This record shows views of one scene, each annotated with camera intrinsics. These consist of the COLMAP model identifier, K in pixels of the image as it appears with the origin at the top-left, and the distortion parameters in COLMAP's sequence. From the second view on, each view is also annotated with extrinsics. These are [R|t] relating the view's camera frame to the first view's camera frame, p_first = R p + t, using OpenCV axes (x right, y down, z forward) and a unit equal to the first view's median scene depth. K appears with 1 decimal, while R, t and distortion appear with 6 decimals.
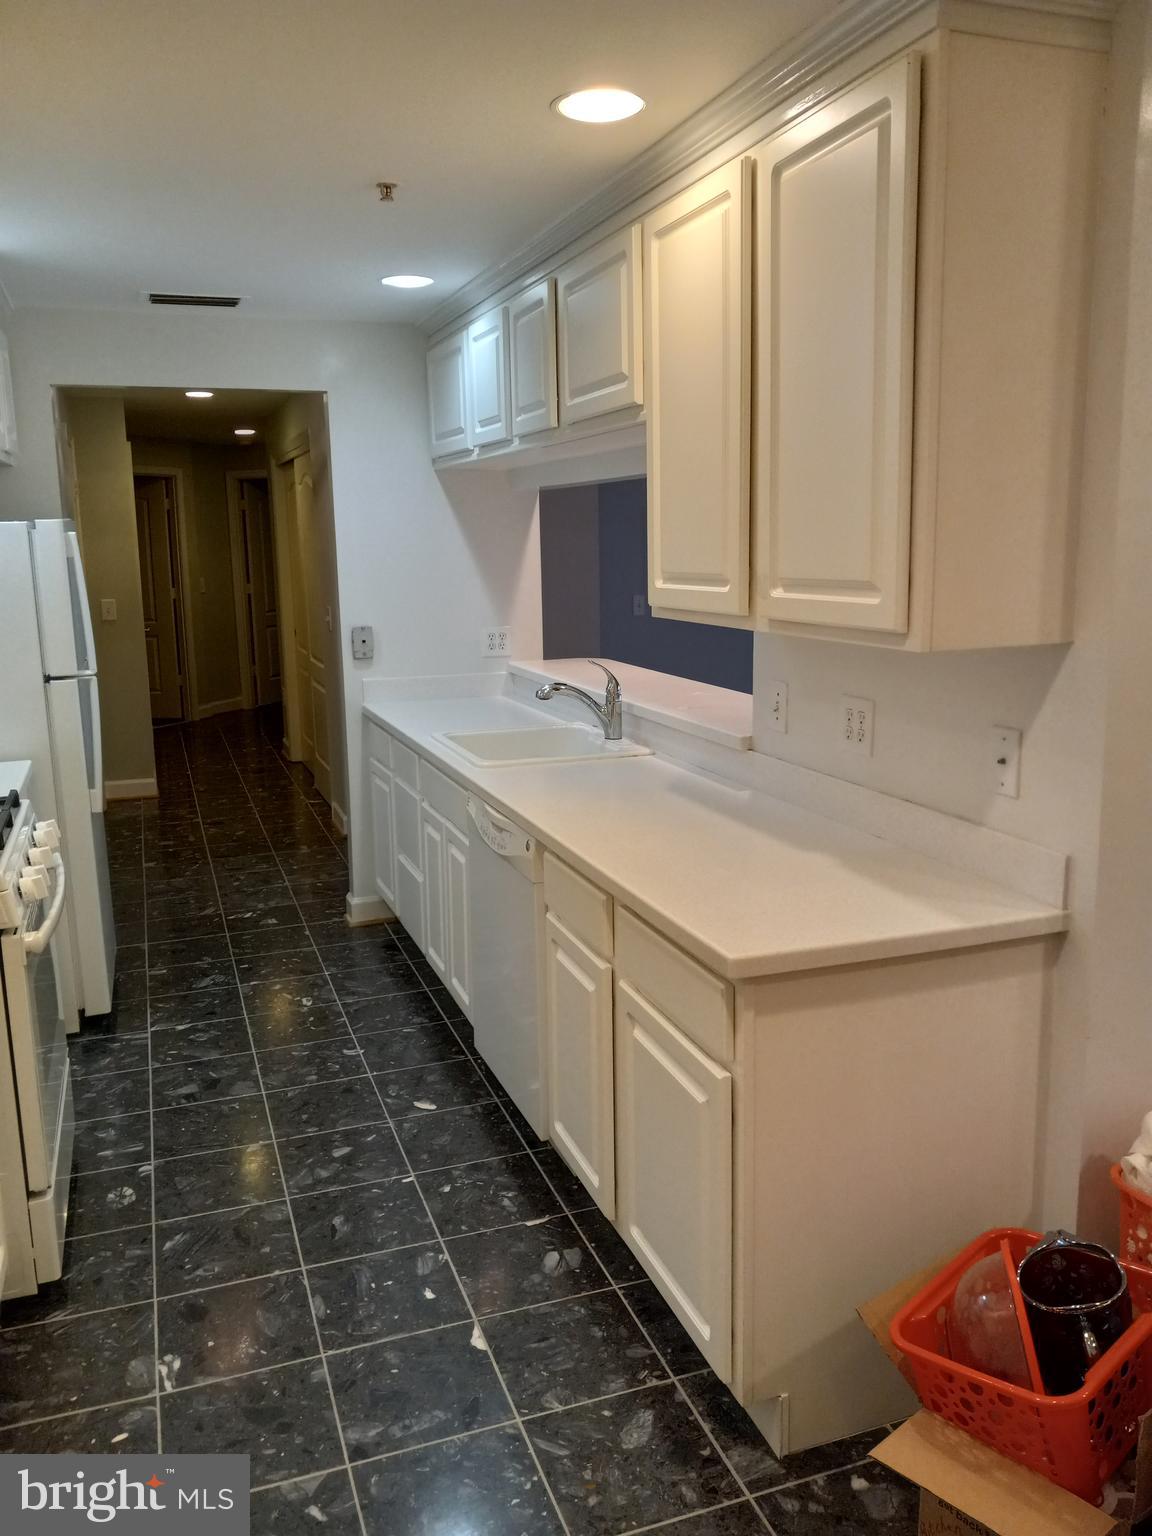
lens RADIAL K [[1221.1, 0, 591.1], [0, 1221.1, 761.1], [0, 0, 1]] dist [0.027764, -0.049242]
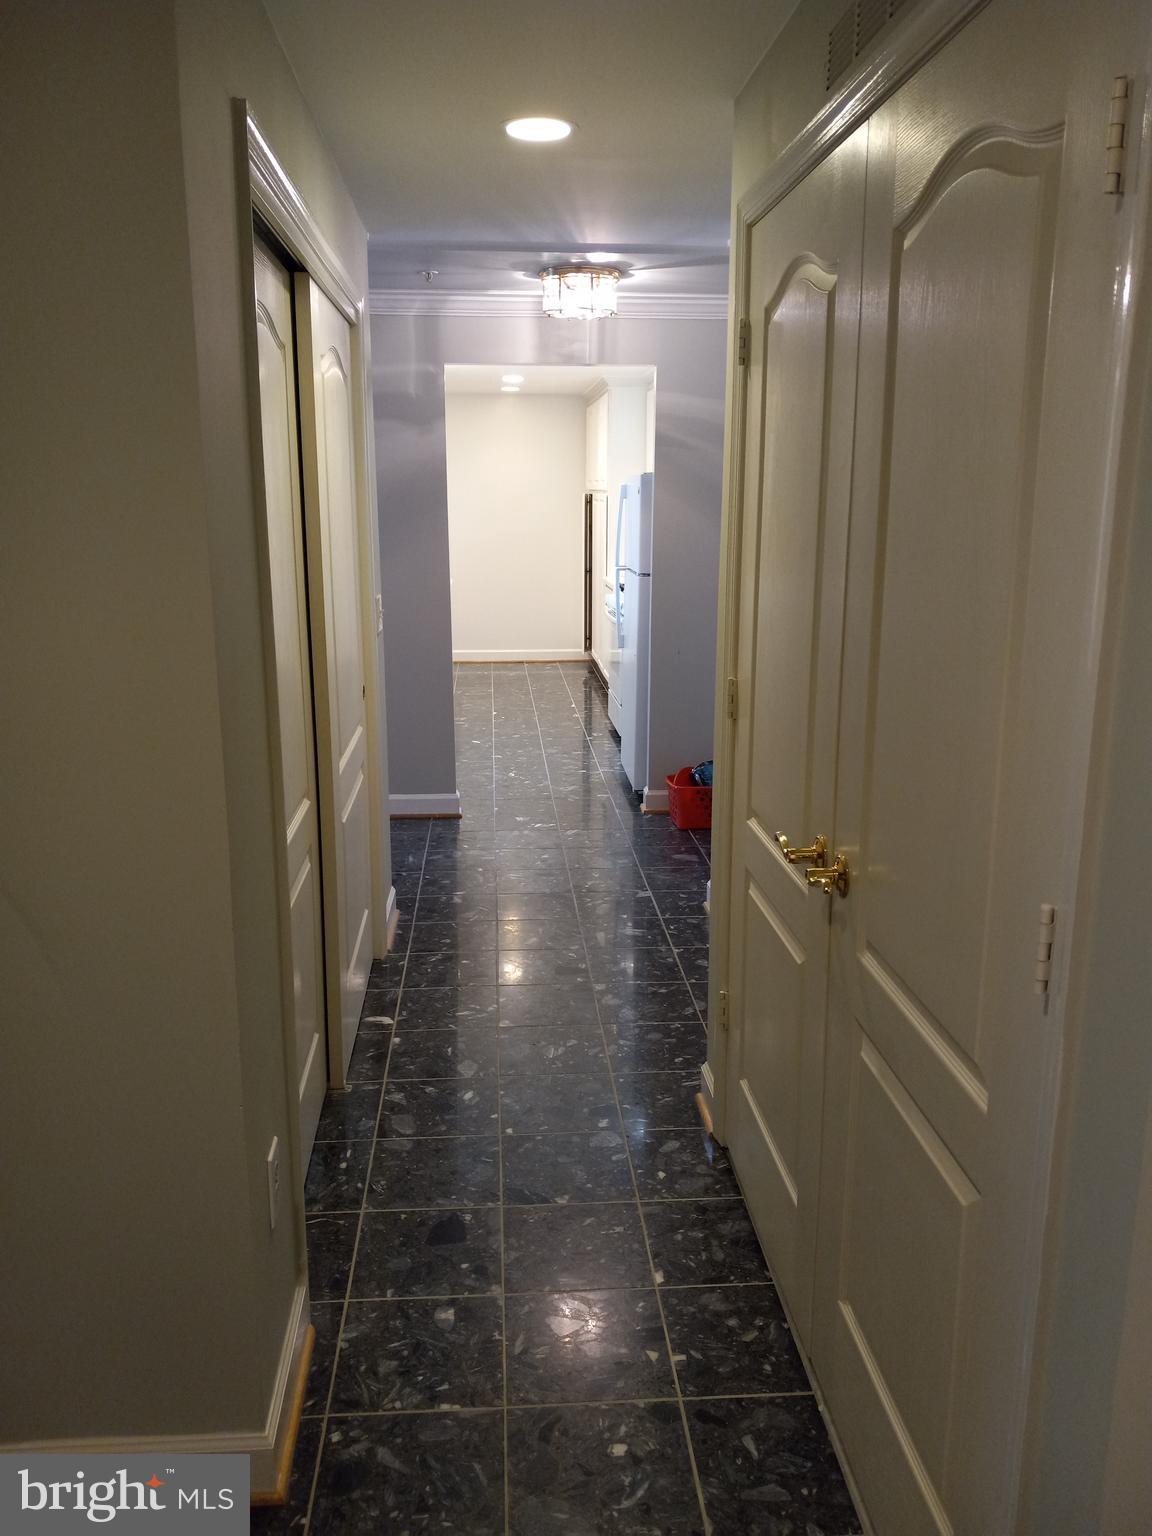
lens RADIAL K [[1221.1, 0, 573.1], [0, 1221.1, 778.4], [0, 0, 1]] dist [0.027764, -0.049242]
pose [[-0.959820, -0.048612, 0.276374, -1.006180], [0.066819, 0.916961, 0.393343, -0.576664], [-0.272545, 0.396005, -0.876869, 3.182640]]
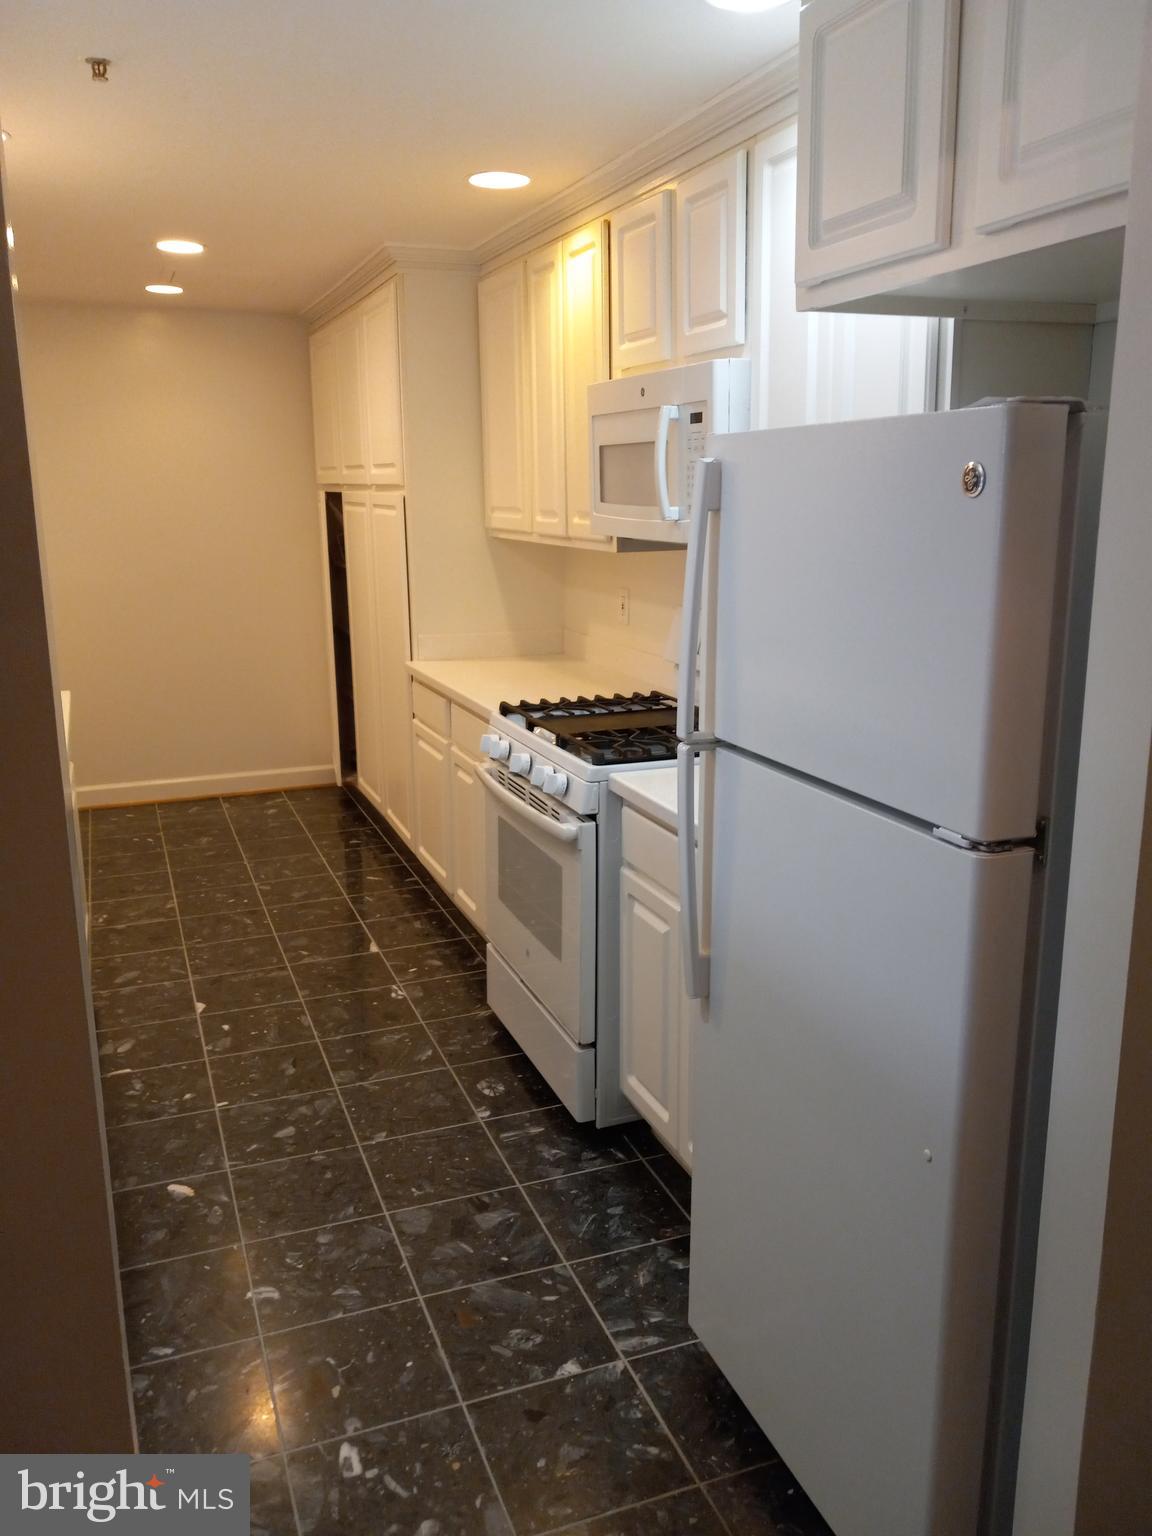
lens RADIAL K [[1221.1, 0, 594.5], [0, 1221.1, 762.5], [0, 0, 1]] dist [0.027764, -0.049242]
pose [[-0.999411, 0.025135, -0.023352, -0.433254], [0.013768, 0.917256, 0.398060, -0.323186], [0.031425, 0.397504, -0.917062, 1.786092]]
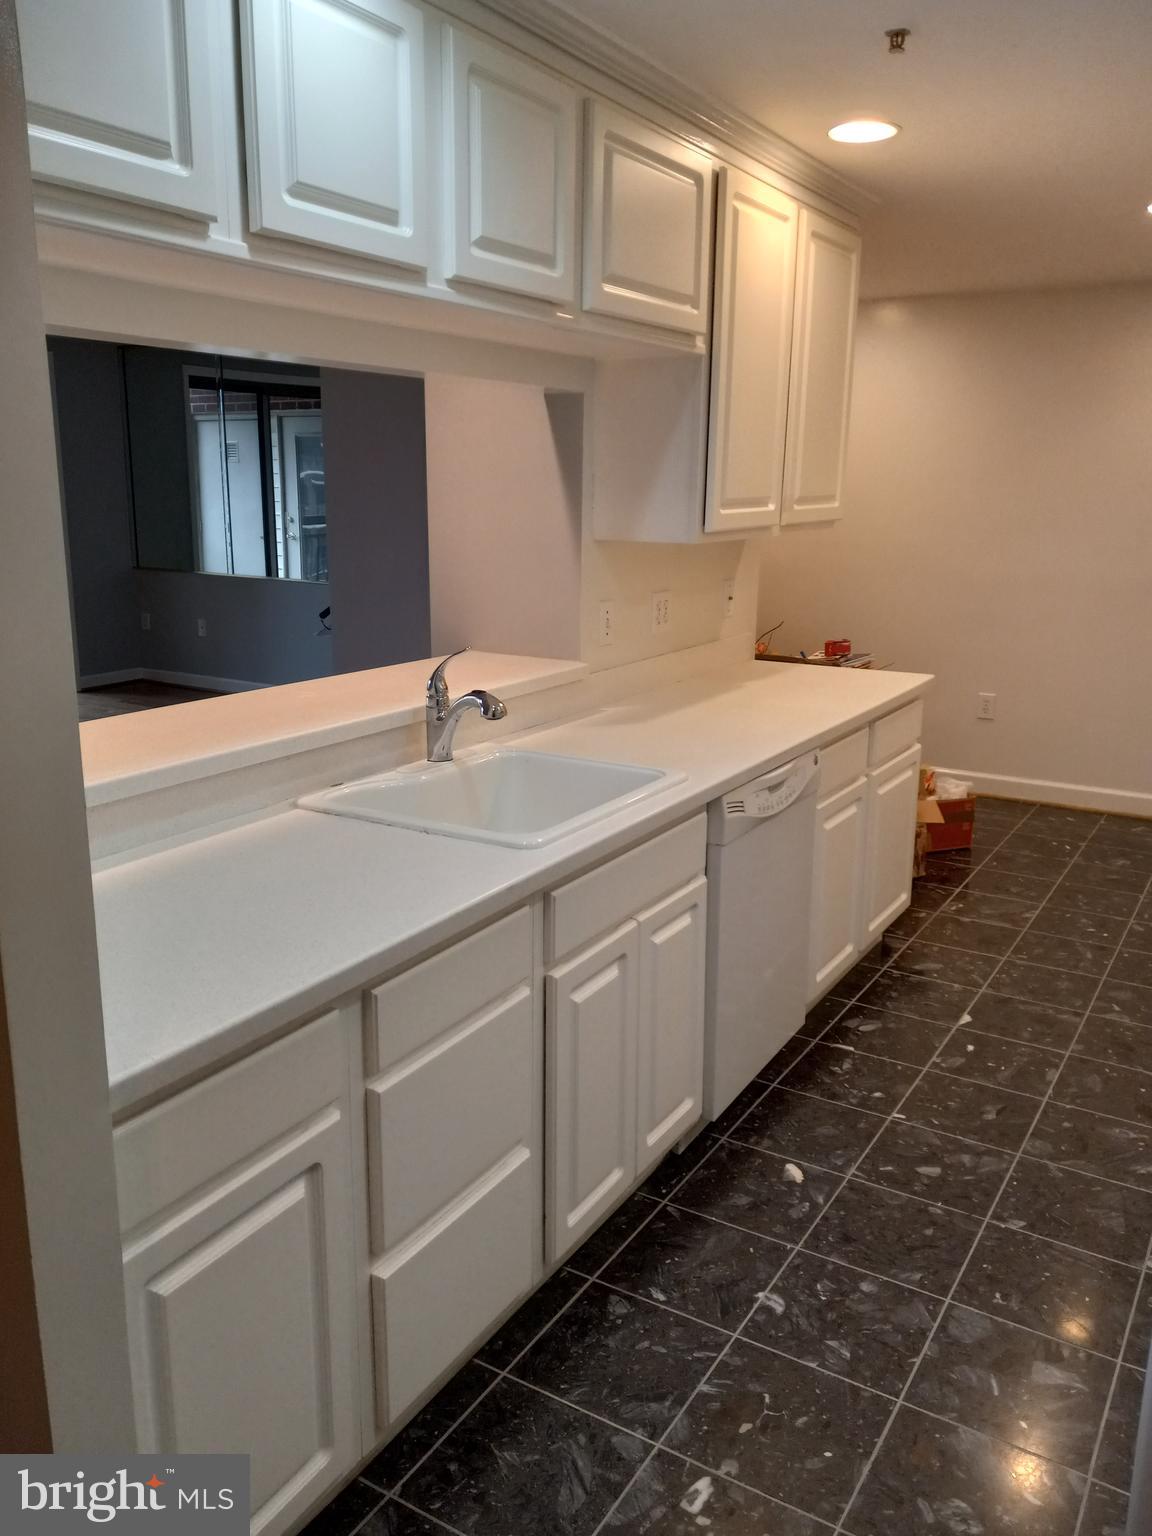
lens RADIAL K [[1221.1, 0, 576.5], [0, 1221.1, 755.6], [0, 0, 1]] dist [0.027764, -0.049242]
pose [[-0.623017, -0.163333, 0.764965, -0.675825], [0.145240, 0.936794, 0.318311, -0.277751], [-0.768606, 0.309416, -0.559917, 1.611349]]
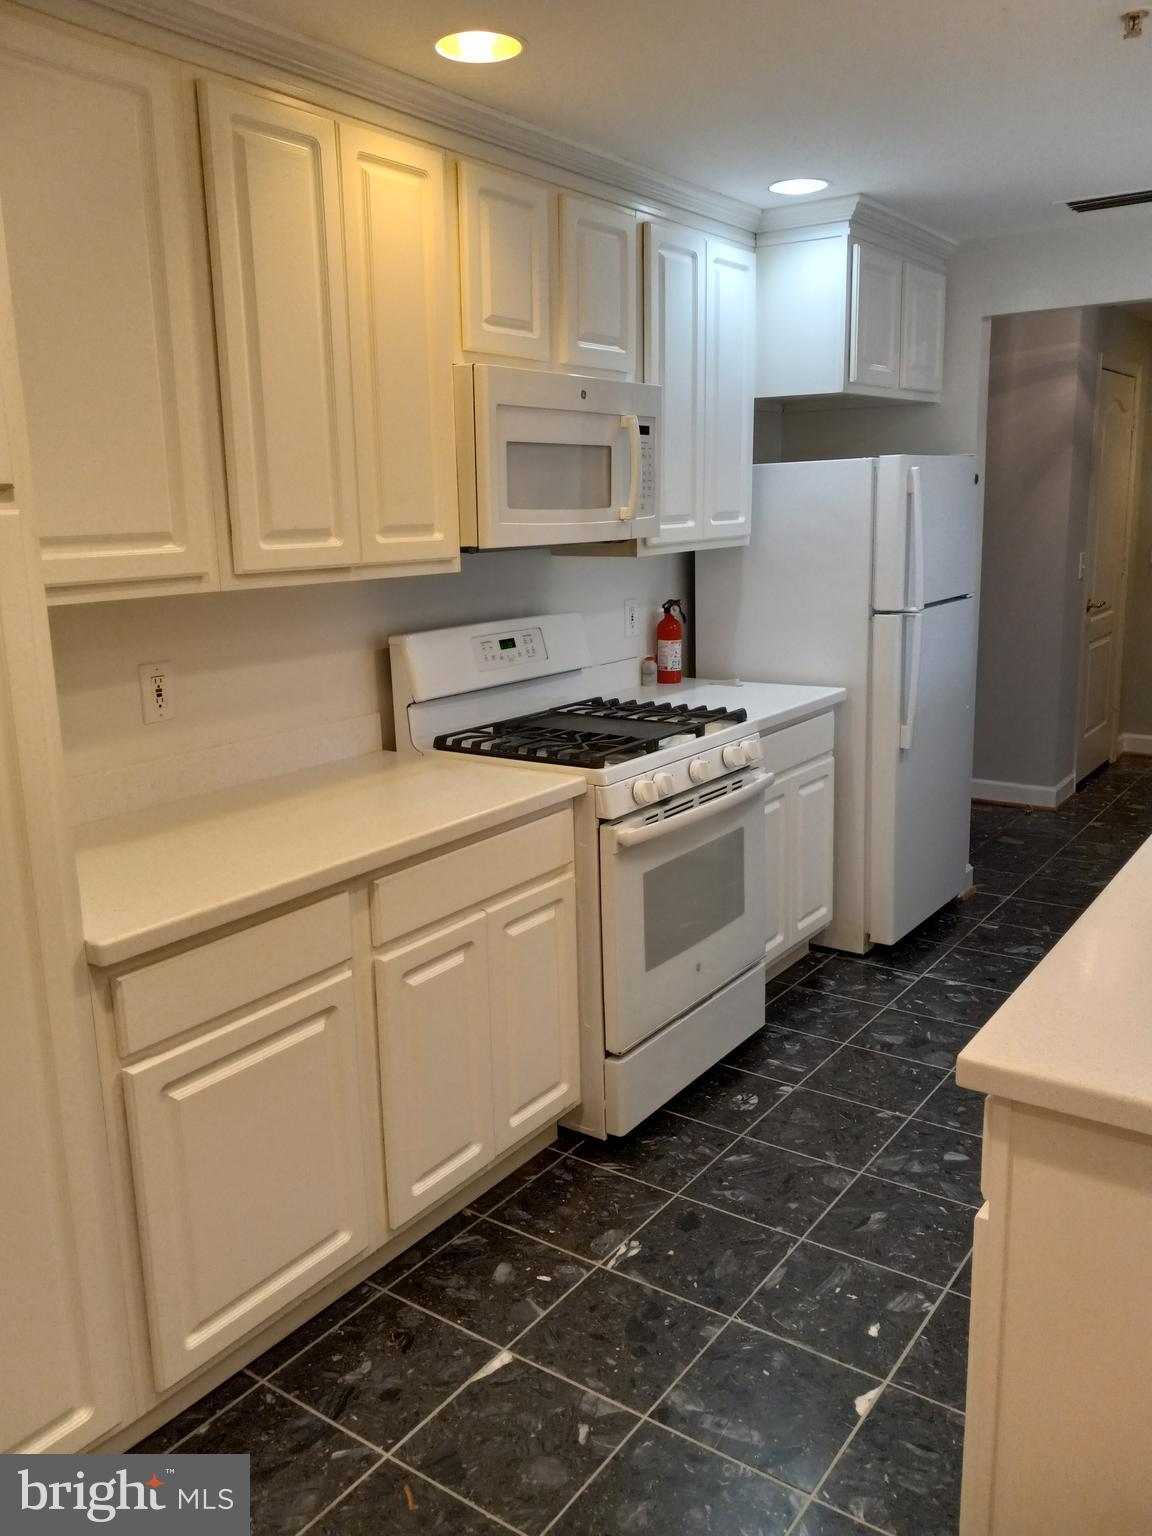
lens RADIAL K [[1221.1, 0, 575.1], [0, 1221.1, 764.7], [0, 0, 1]] dist [0.027764, -0.049242]
pose [[0.564036, 0.172075, -0.807622, 0.319314], [-0.133062, 0.984205, 0.116770, -0.033080], [0.814959, 0.041602, 0.578024, 0.244025]]
